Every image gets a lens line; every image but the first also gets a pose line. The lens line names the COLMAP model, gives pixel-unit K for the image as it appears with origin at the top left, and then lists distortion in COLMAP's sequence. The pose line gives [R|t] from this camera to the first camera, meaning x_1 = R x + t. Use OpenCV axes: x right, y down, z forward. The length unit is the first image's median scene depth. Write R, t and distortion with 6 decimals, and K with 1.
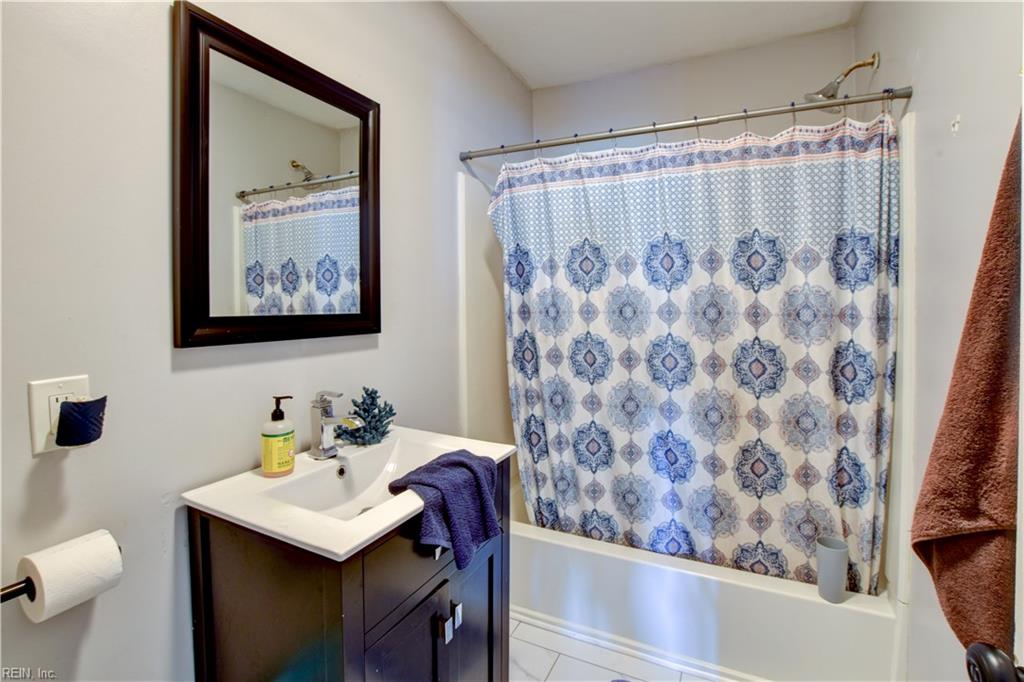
lens RADIAL K [[457.7, 0, 512.0], [0, 457.7, 341.0], [0, 0, 1]] dist [-0.034294, 0.006818]
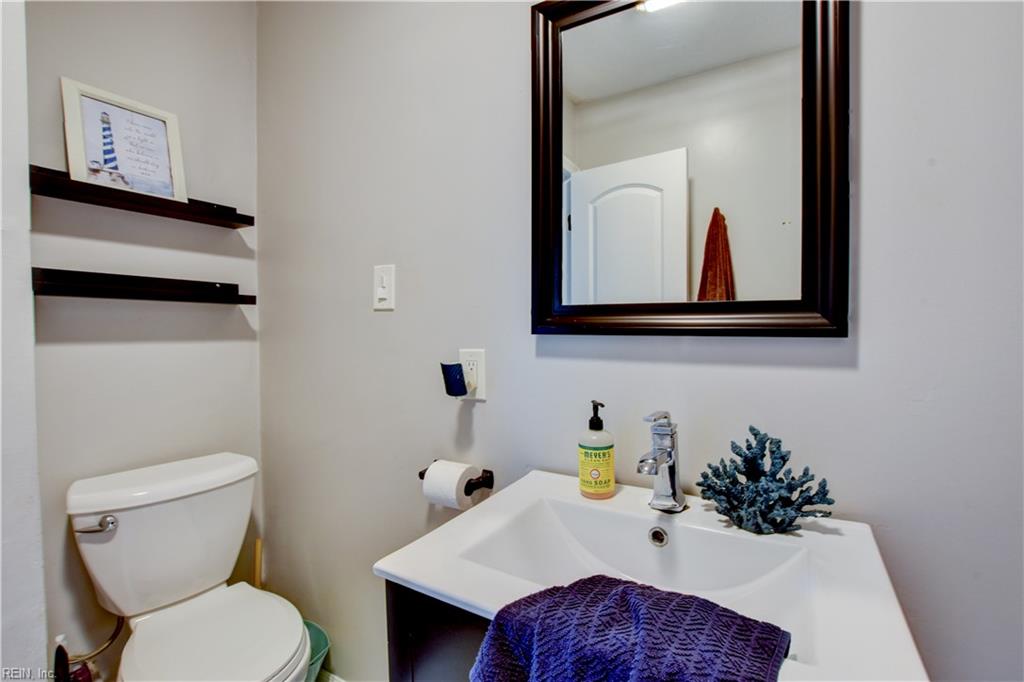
lens RADIAL K [[457.7, 0, 512.0], [0, 457.7, 341.0], [0, 0, 1]] dist [-0.034294, 0.006818]
pose [[-0.061084, 0.026000, -0.997794, 0.309496], [-0.080094, 0.996309, 0.030864, 0.001328], [0.994914, 0.081803, -0.058776, 0.871937]]
